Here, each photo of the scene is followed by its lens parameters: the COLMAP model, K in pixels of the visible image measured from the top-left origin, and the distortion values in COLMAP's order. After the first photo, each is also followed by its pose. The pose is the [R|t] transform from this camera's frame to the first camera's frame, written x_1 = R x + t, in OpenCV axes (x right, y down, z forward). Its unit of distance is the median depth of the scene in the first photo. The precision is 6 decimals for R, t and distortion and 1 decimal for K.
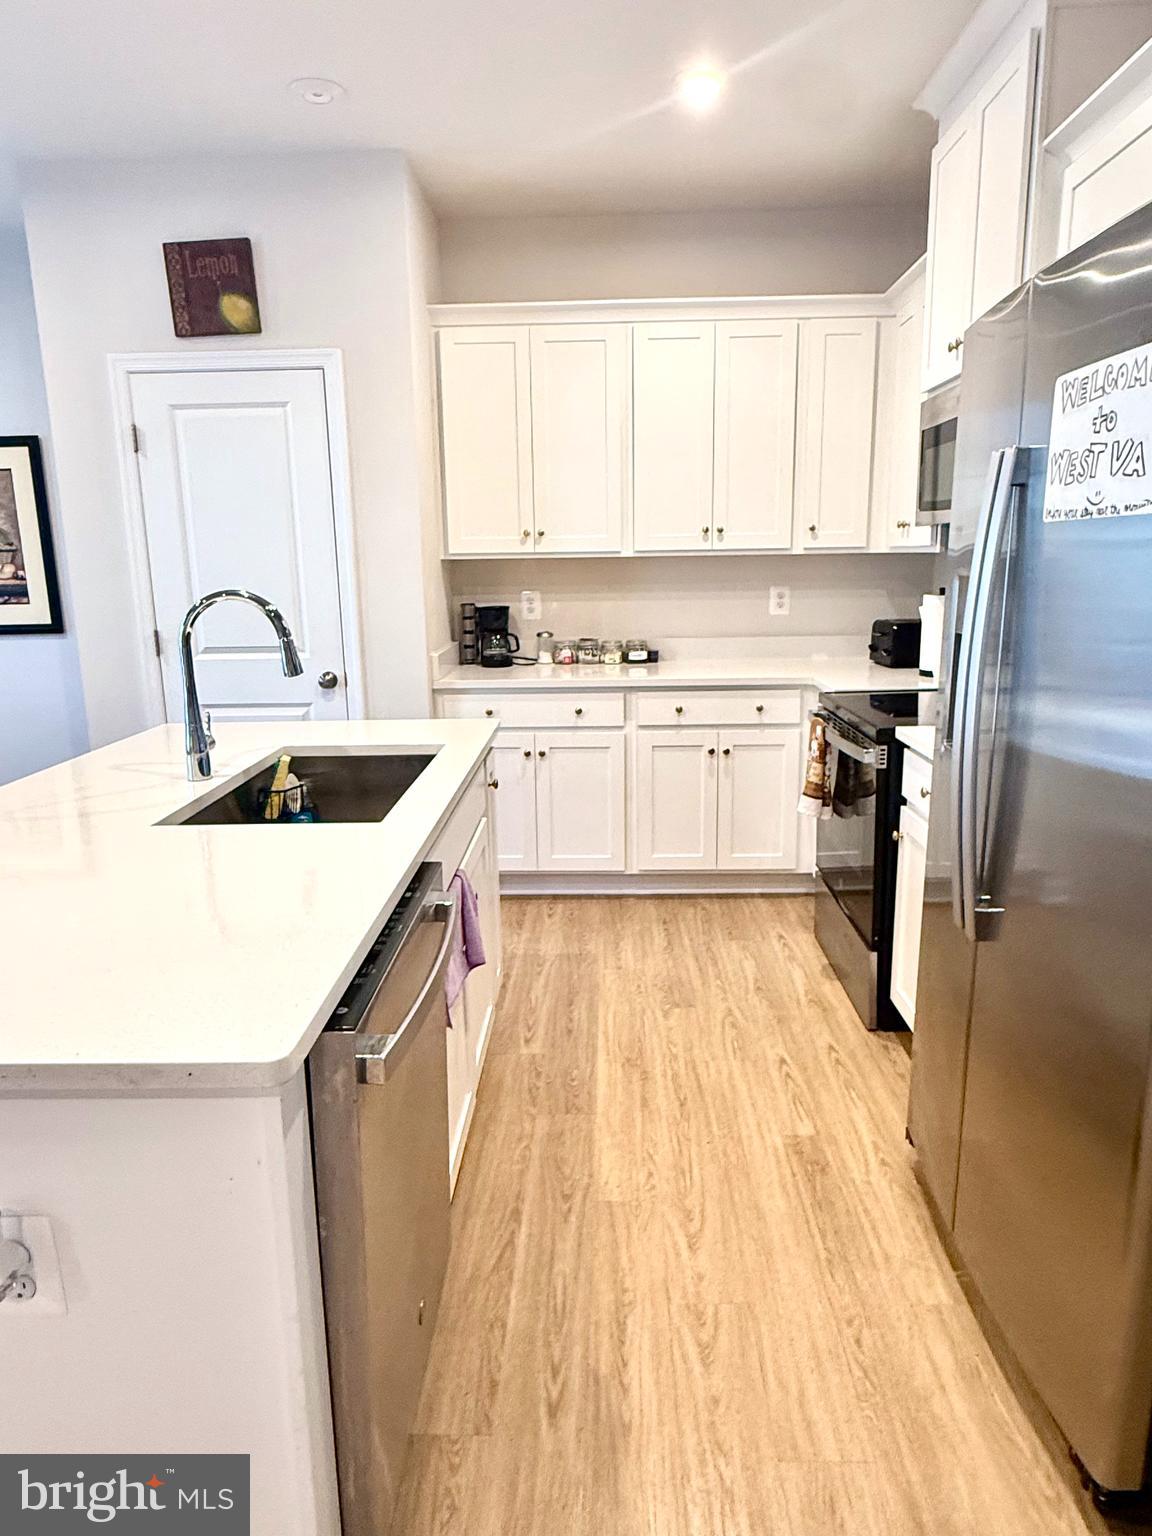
lens RADIAL K [[965.4, 0, 576.0], [0, 965.4, 768.0], [0, 0, 1]] dist [-0.025072, 0.038751]
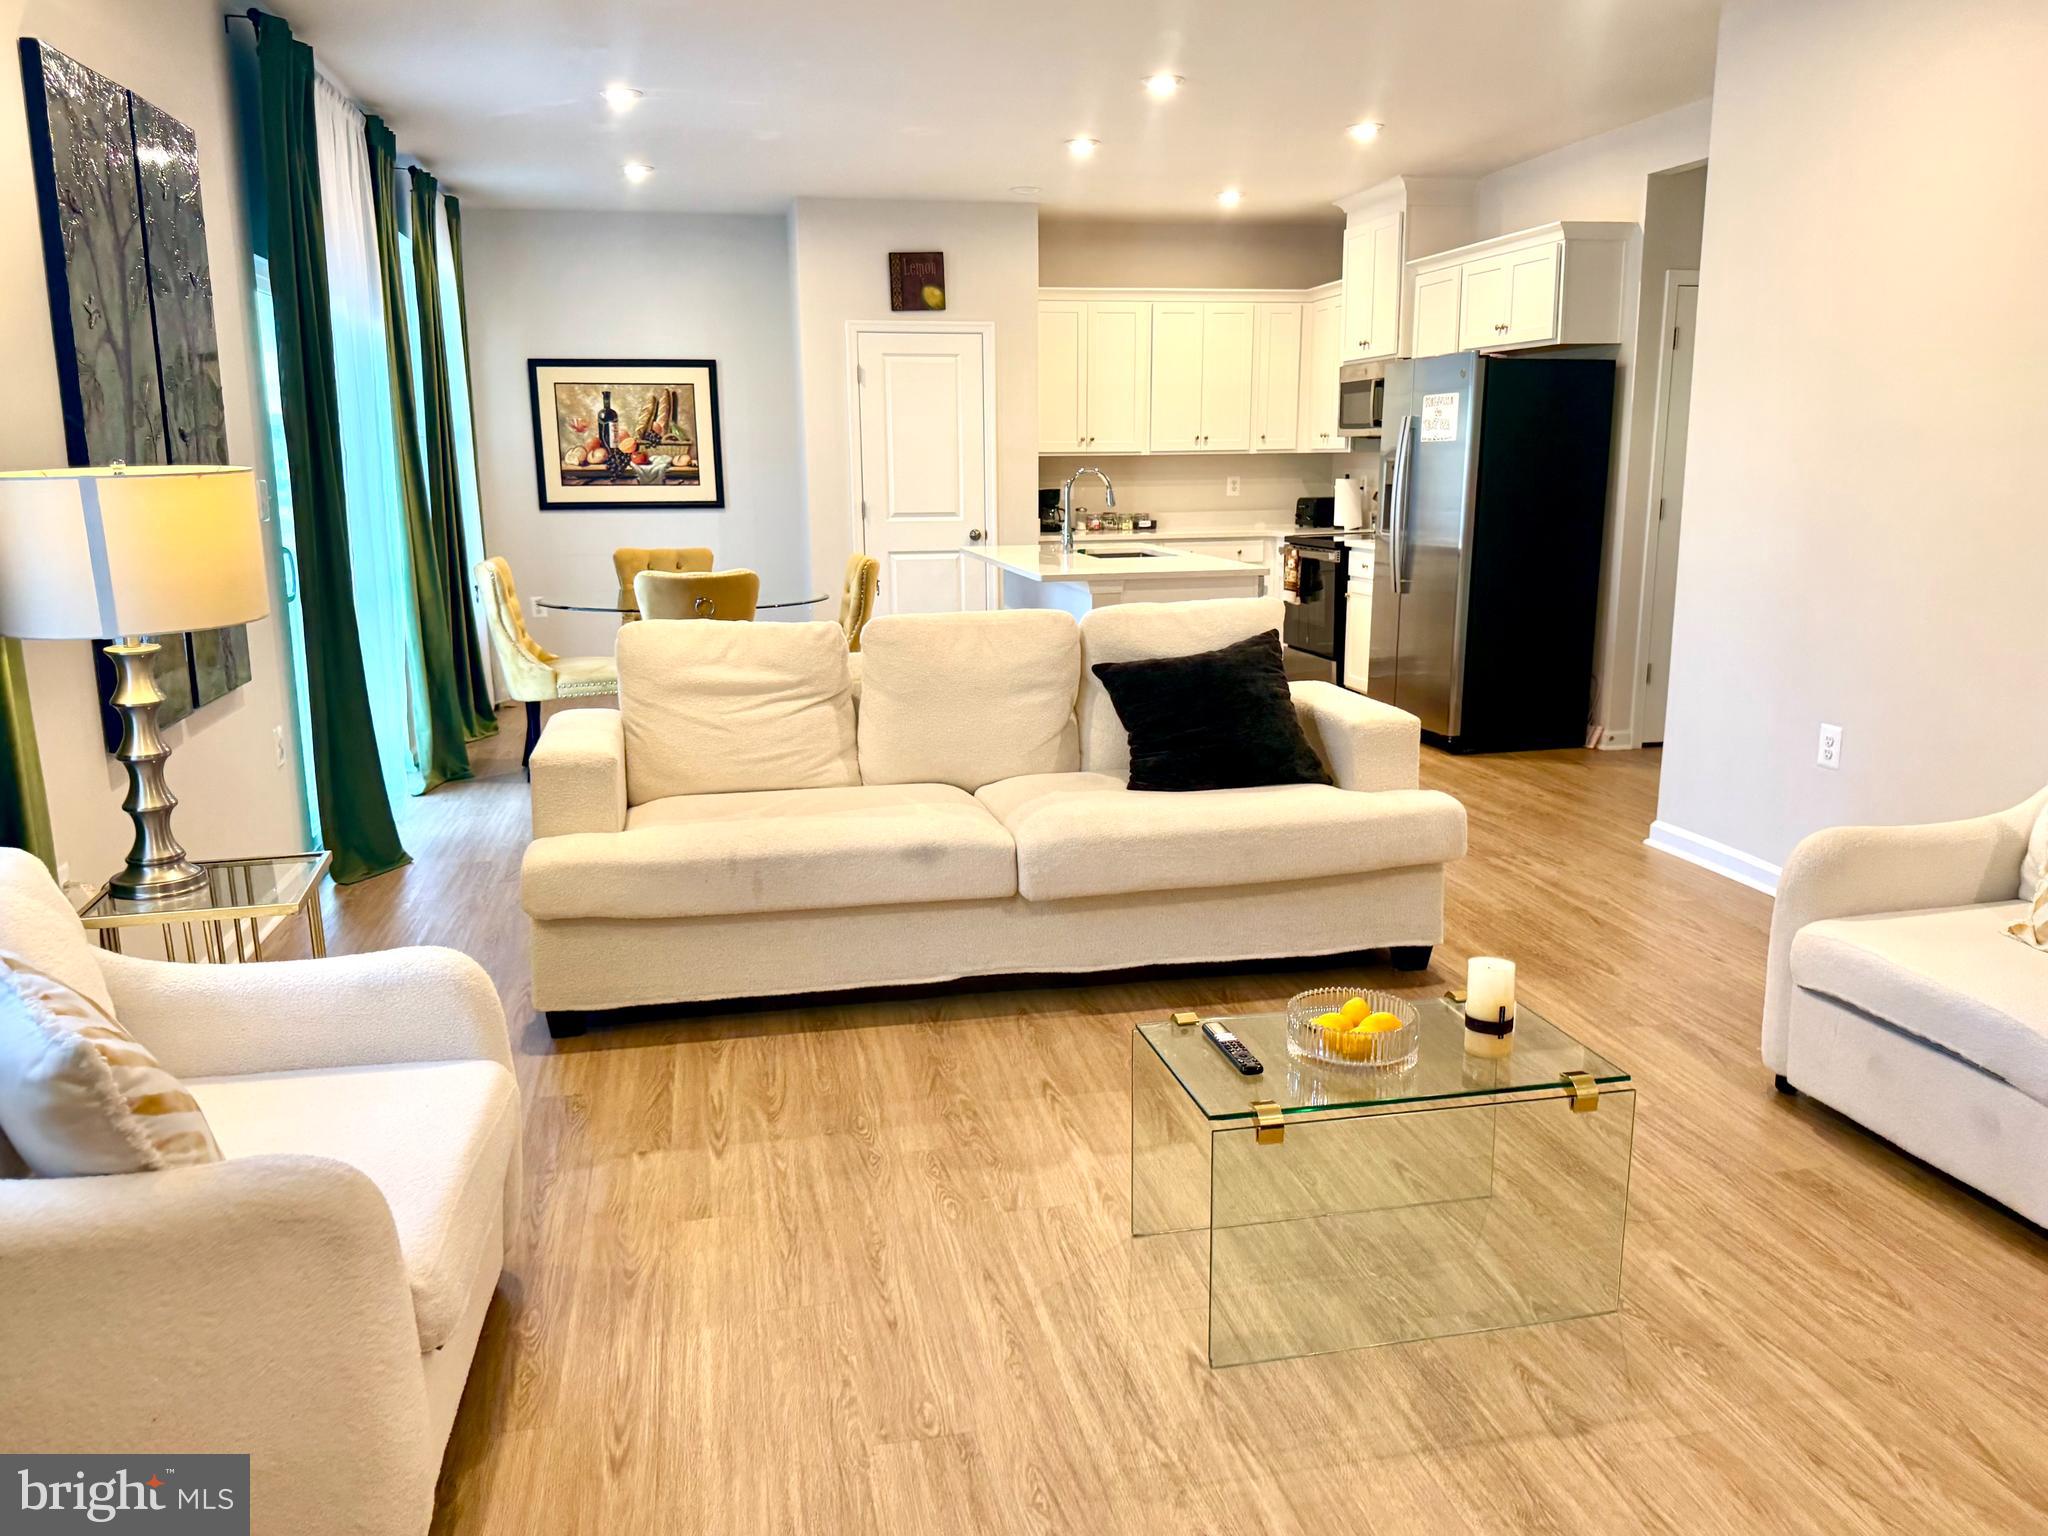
lens RADIAL K [[1509.4, 0, 1024.0], [0, 1509.4, 768.0], [0, 0, 1]] dist [0.107606, -0.001132]
pose [[0.971872, -0.039253, 0.232214, -0.711280], [0.041993, 0.999094, -0.006866, 0.280935], [-0.231734, 0.016424, 0.972641, -1.269692]]
